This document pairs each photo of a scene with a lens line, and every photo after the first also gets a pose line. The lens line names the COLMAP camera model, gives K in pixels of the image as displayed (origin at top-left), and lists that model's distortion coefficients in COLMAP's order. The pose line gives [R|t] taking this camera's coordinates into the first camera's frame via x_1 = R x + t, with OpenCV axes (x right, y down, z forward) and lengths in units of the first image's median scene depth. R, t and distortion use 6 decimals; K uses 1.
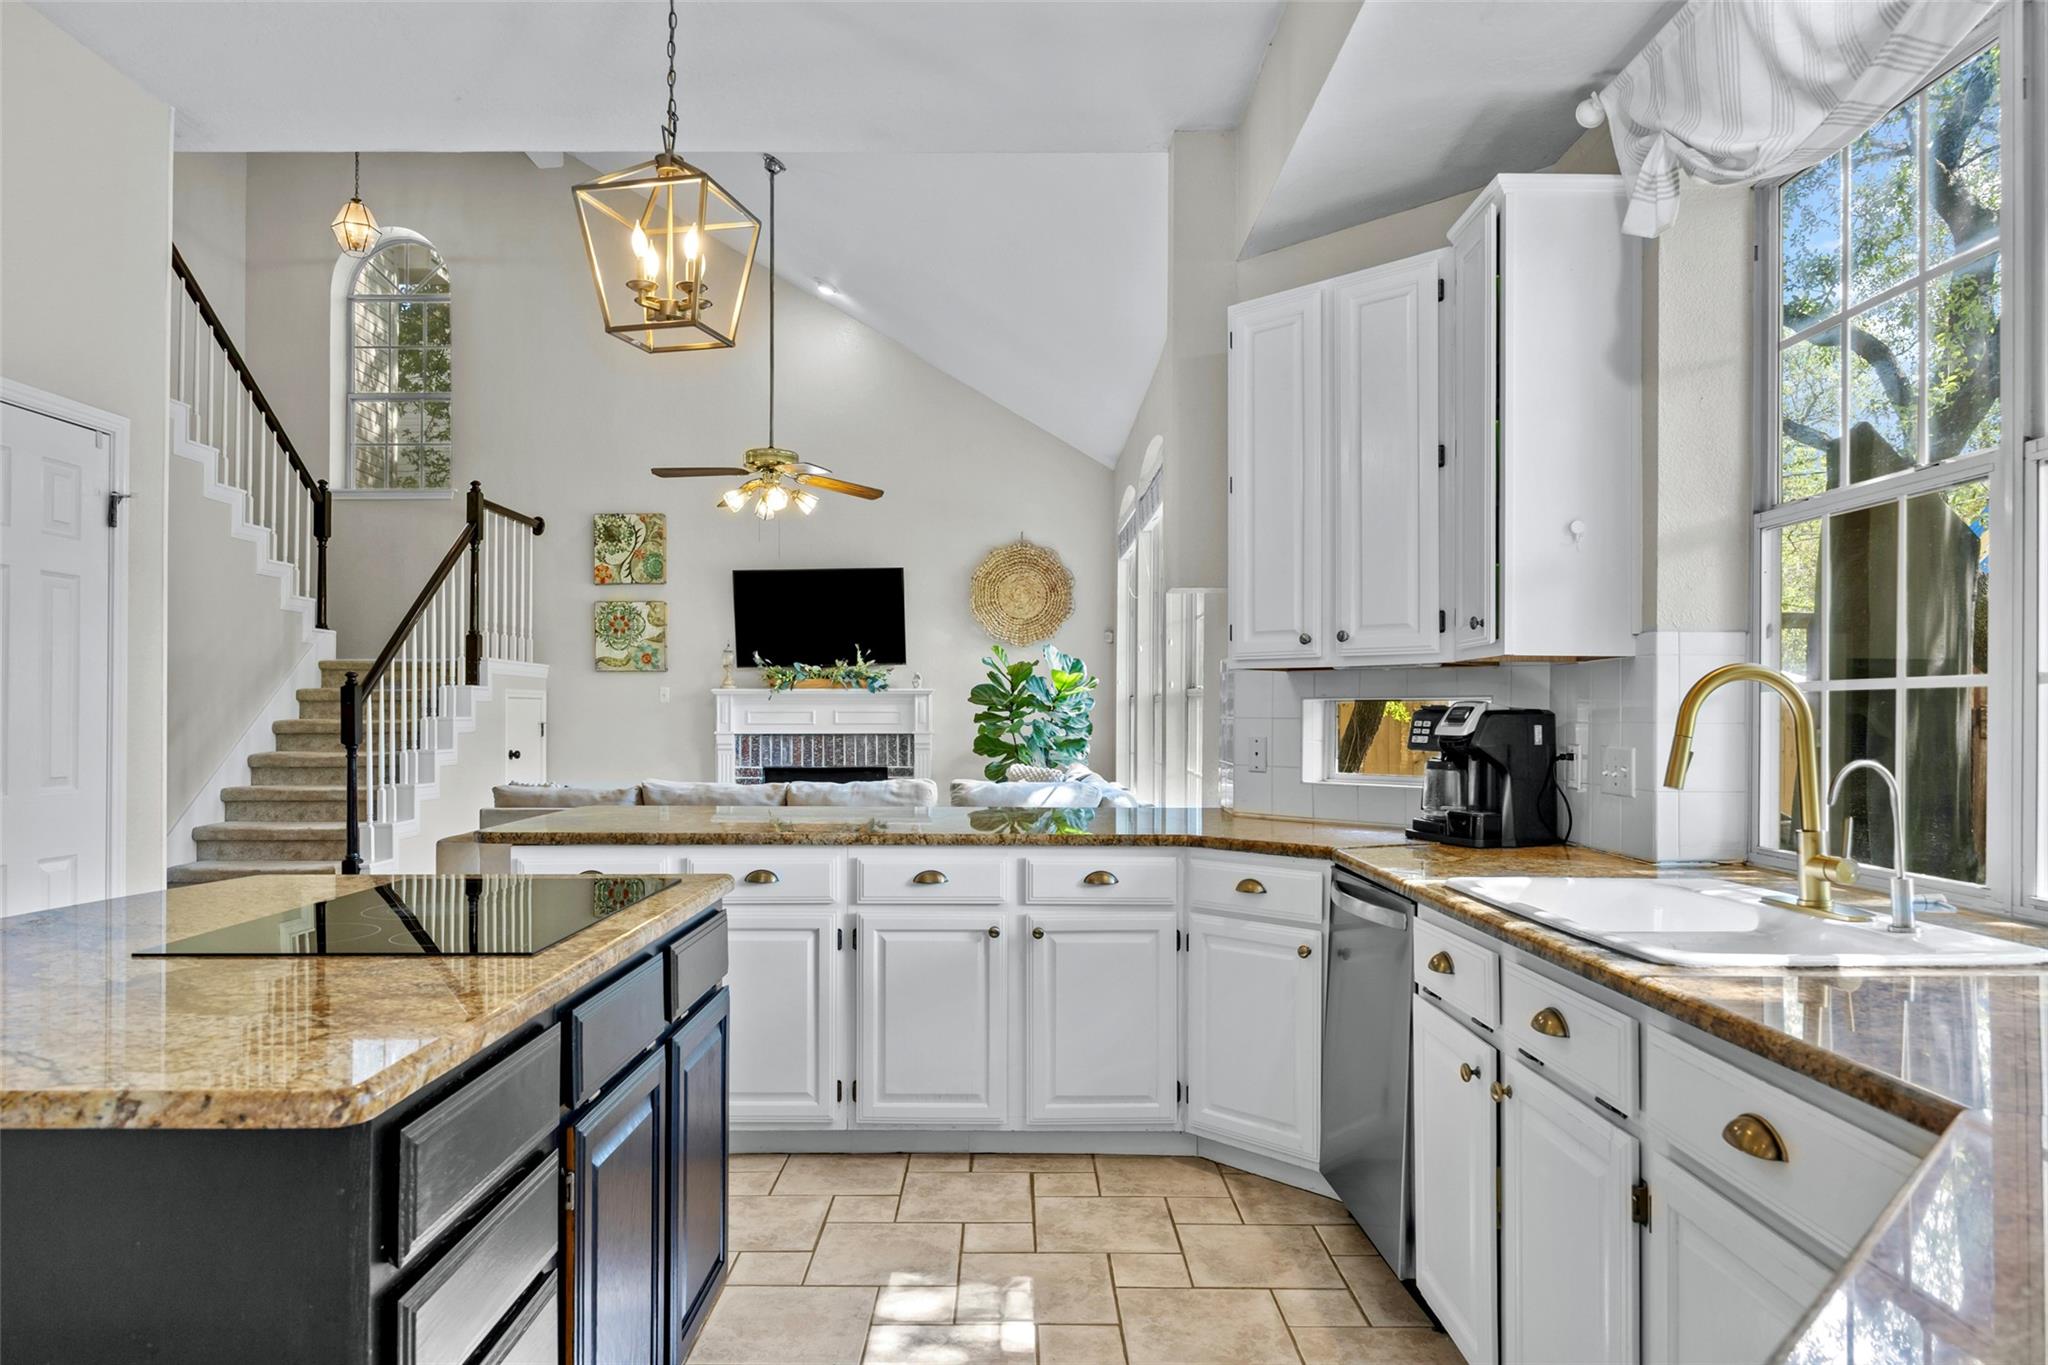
lens RADIAL K [[1260.5, 0, 1026.0], [0, 1260.5, 704.2], [0, 0, 1]] dist [-0.006440, -0.000438]
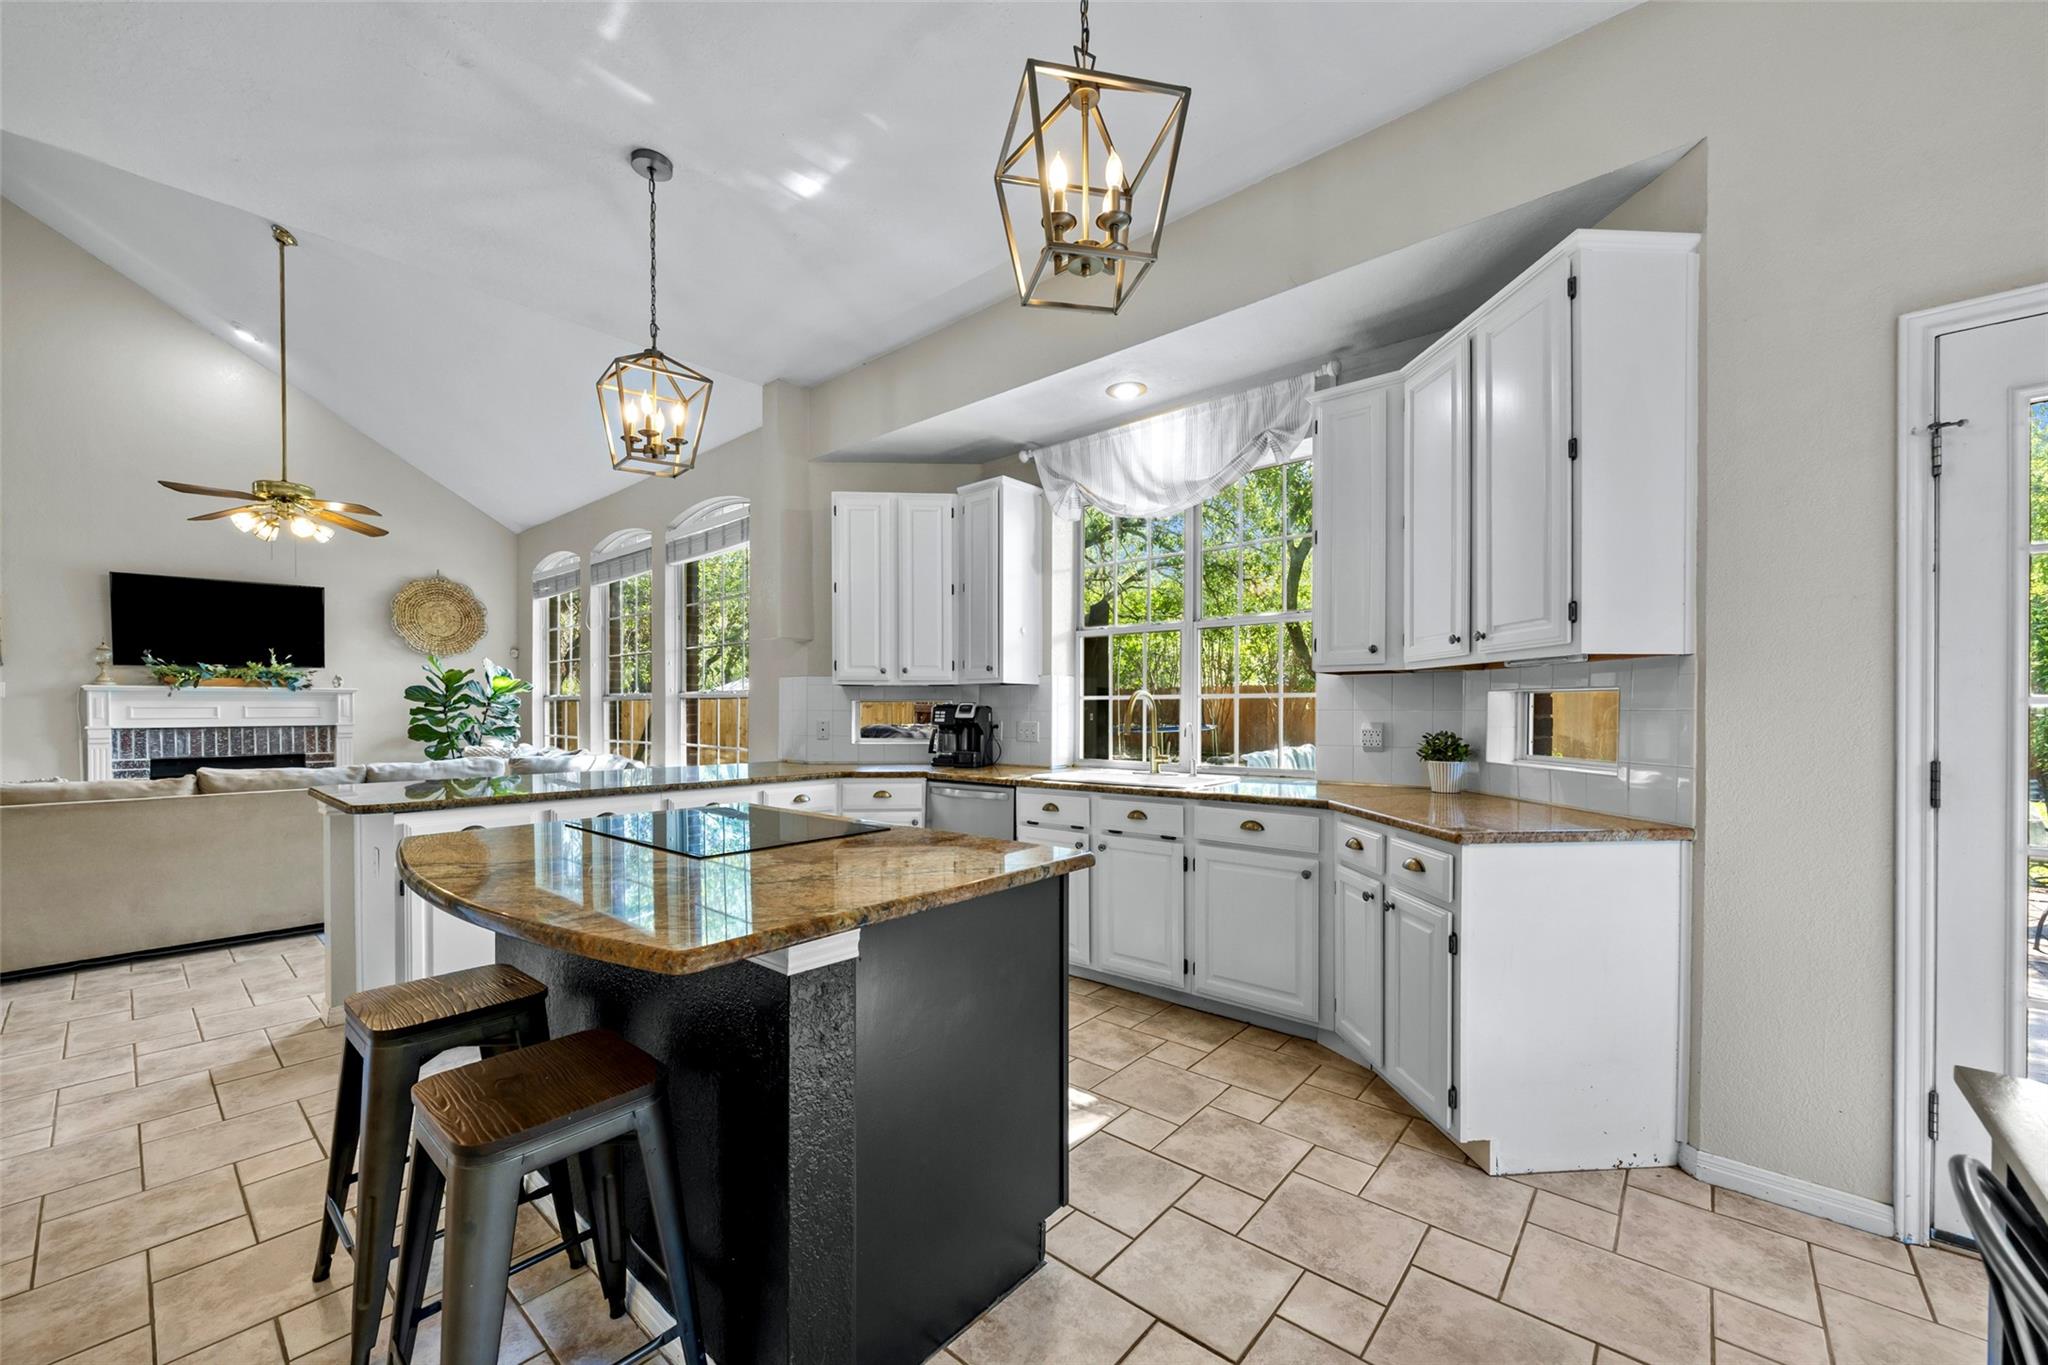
lens RADIAL K [[789.7, 0, 1017.6], [0, 789.7, 713.8], [0, 0, 1]] dist [-0.000749, -0.000146]
pose [[0.662550, -0.007067, 0.748984, -0.290324], [-0.004098, 0.999906, 0.013059, -0.000329], [-0.749007, -0.011722, 0.662459, 0.004549]]
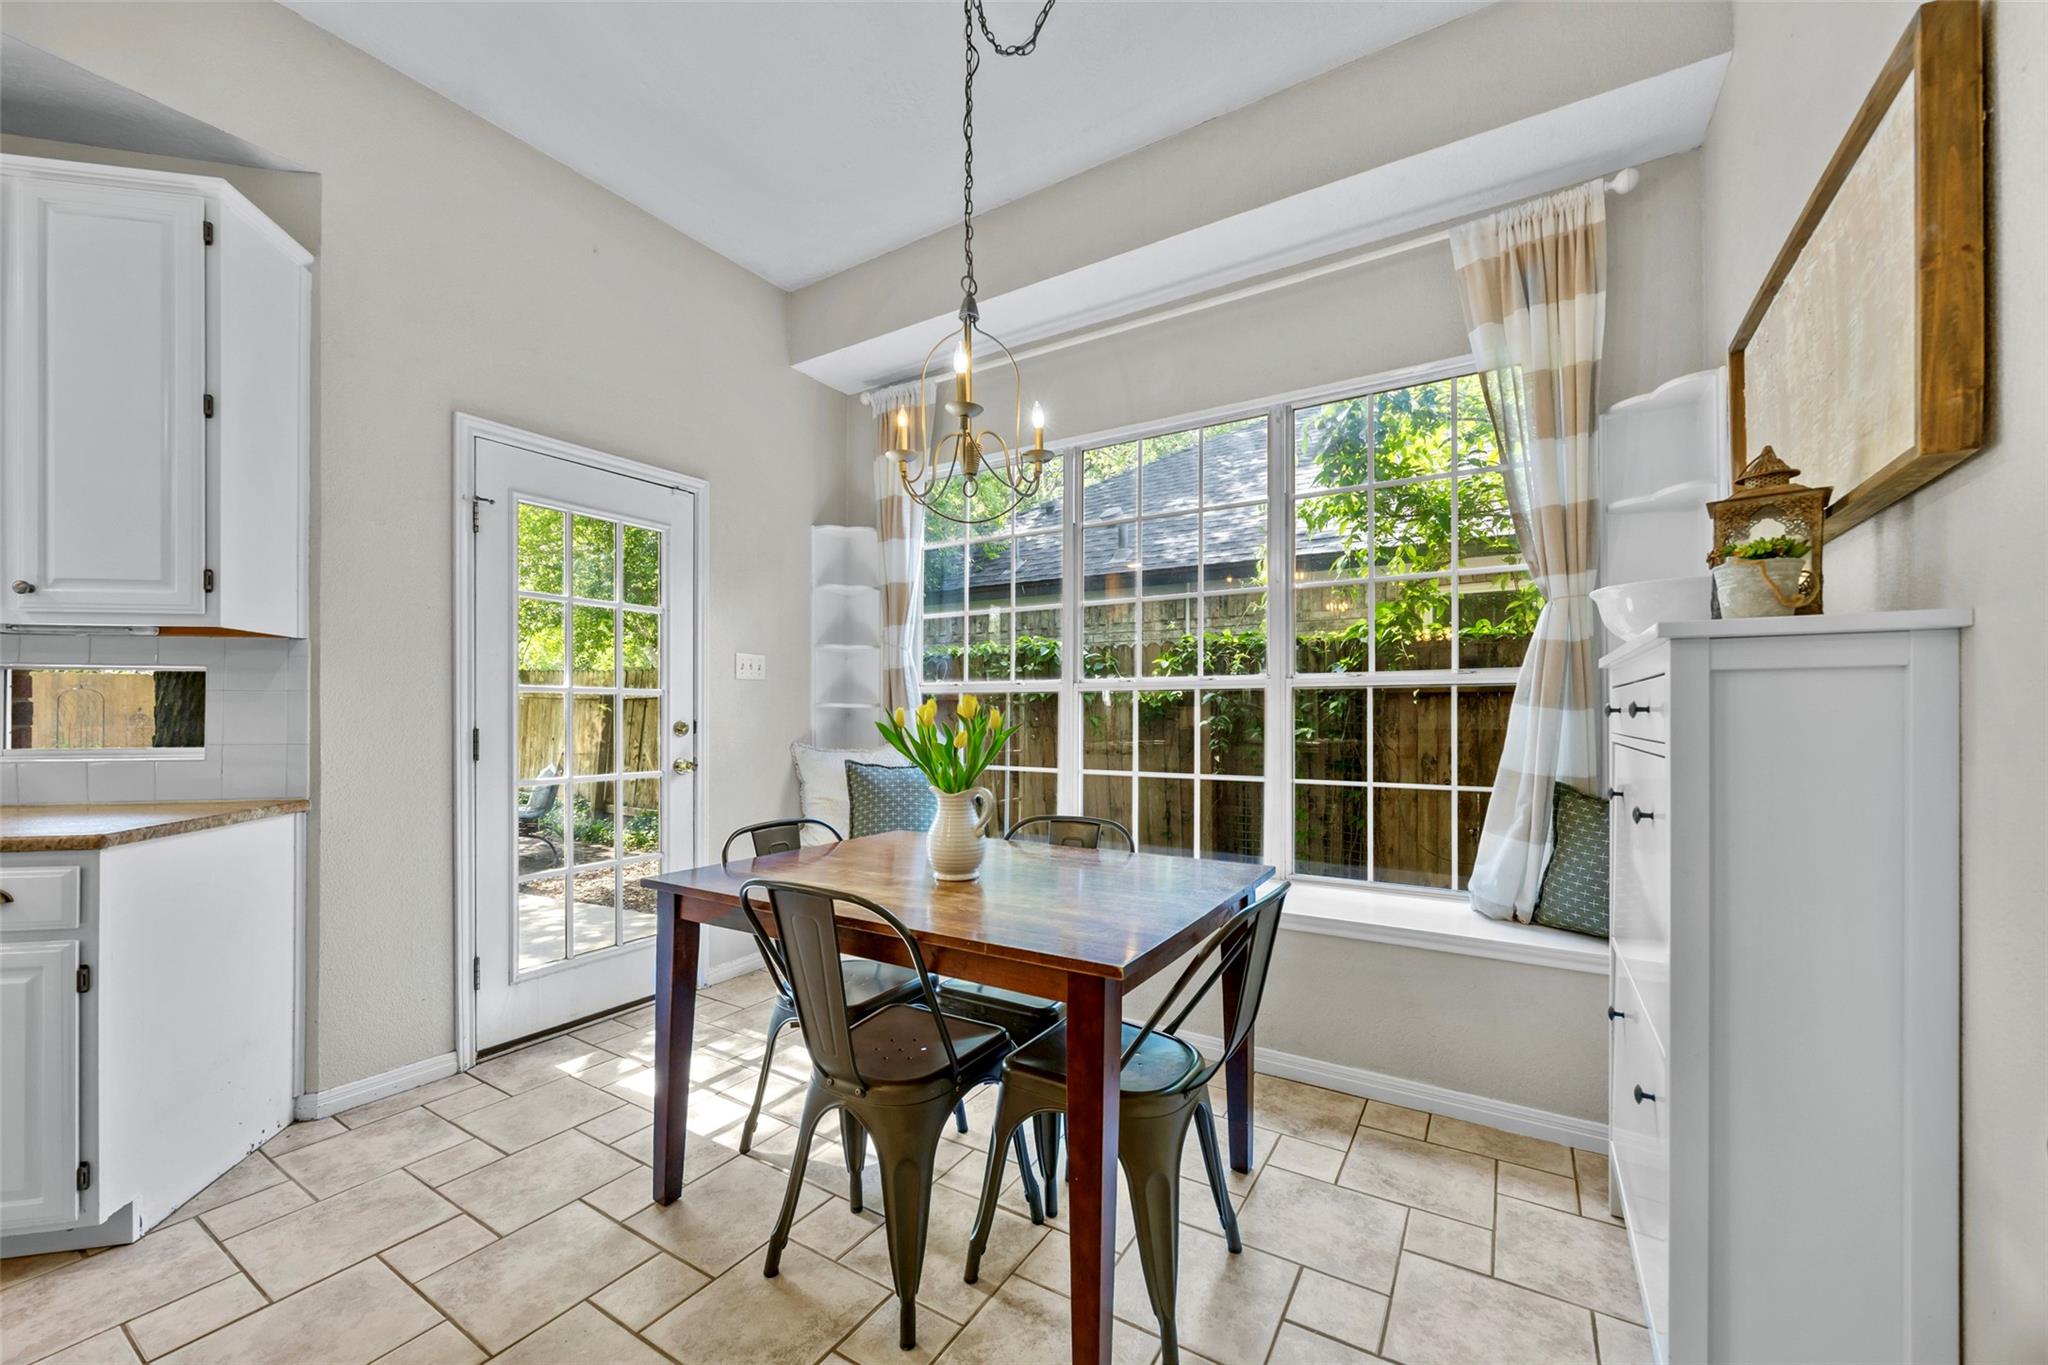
lens RADIAL K [[789.7, 0, 1017.6], [0, 789.7, 713.8], [0, 0, 1]] dist [-0.000749, -0.000146]
pose [[-0.840665, 0.000104, 0.541555, -0.318034], [-0.004145, 0.999969, -0.006626, 0.011936], [-0.541539, -0.007815, -0.840639, 0.127863]]
